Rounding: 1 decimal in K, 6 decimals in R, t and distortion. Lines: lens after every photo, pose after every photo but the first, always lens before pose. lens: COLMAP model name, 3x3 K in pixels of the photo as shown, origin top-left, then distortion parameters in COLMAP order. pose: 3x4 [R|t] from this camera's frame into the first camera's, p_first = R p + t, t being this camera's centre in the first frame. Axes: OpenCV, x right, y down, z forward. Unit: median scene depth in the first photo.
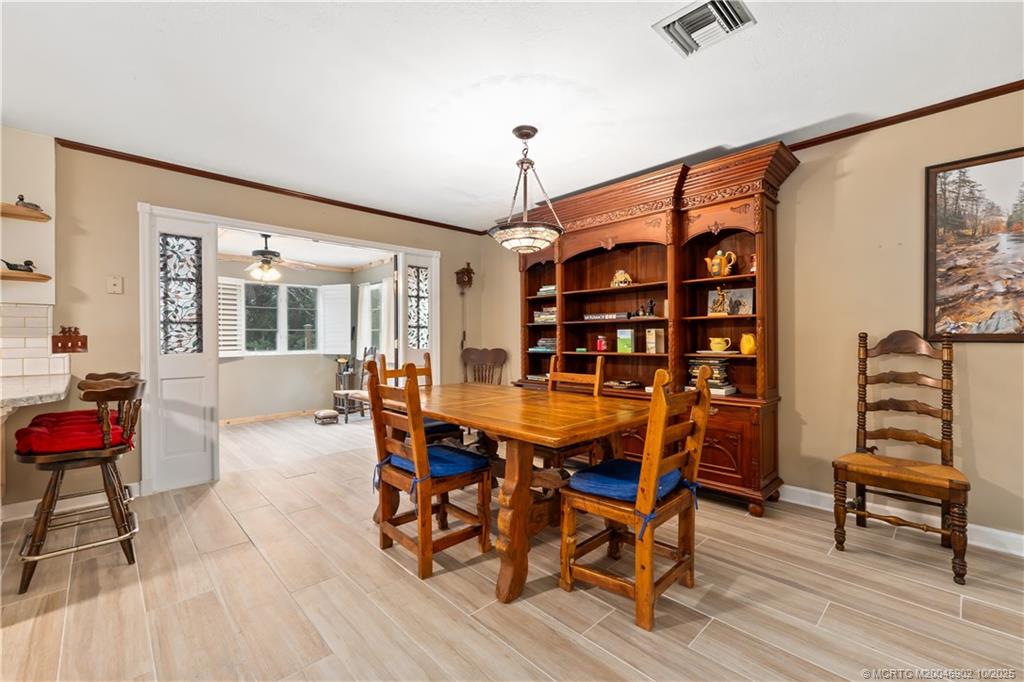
lens RADIAL K [[429.2, 0, 513.4], [0, 429.2, 337.3], [0, 0, 1]] dist [0.004918, -0.000040]
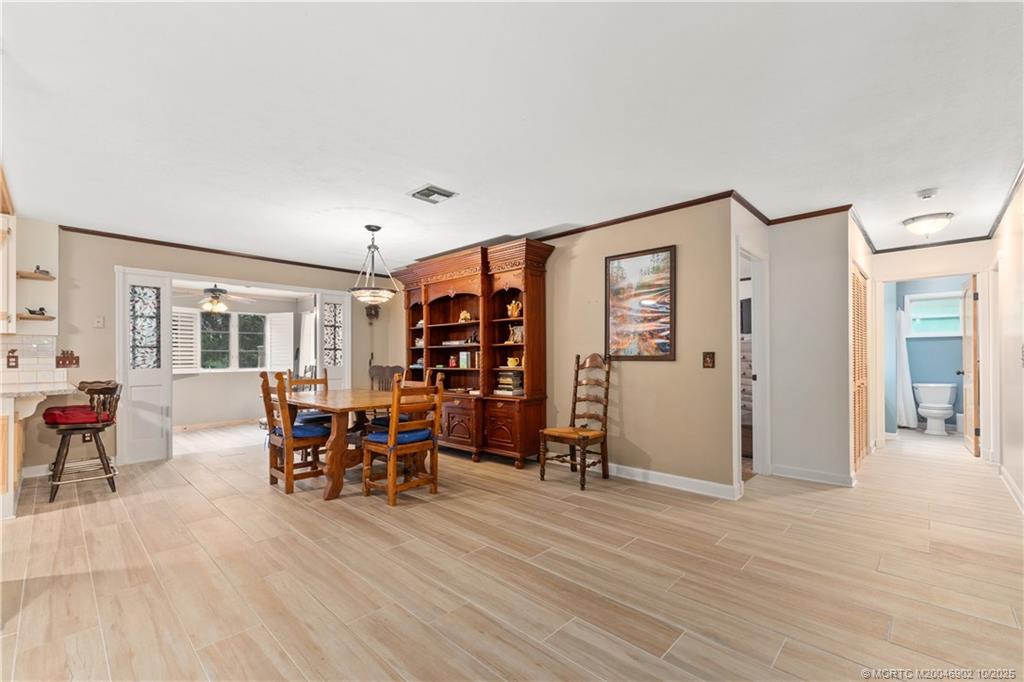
lens RADIAL K [[429.2, 0, 513.3], [0, 429.2, 354.4], [0, 0, 1]] dist [0.004918, -0.000040]
pose [[0.998677, 0.000652, 0.051419, 0.437903], [-0.000367, 0.999984, -0.005559, -0.002792], [-0.051421, 0.005533, 0.998662, -0.572292]]
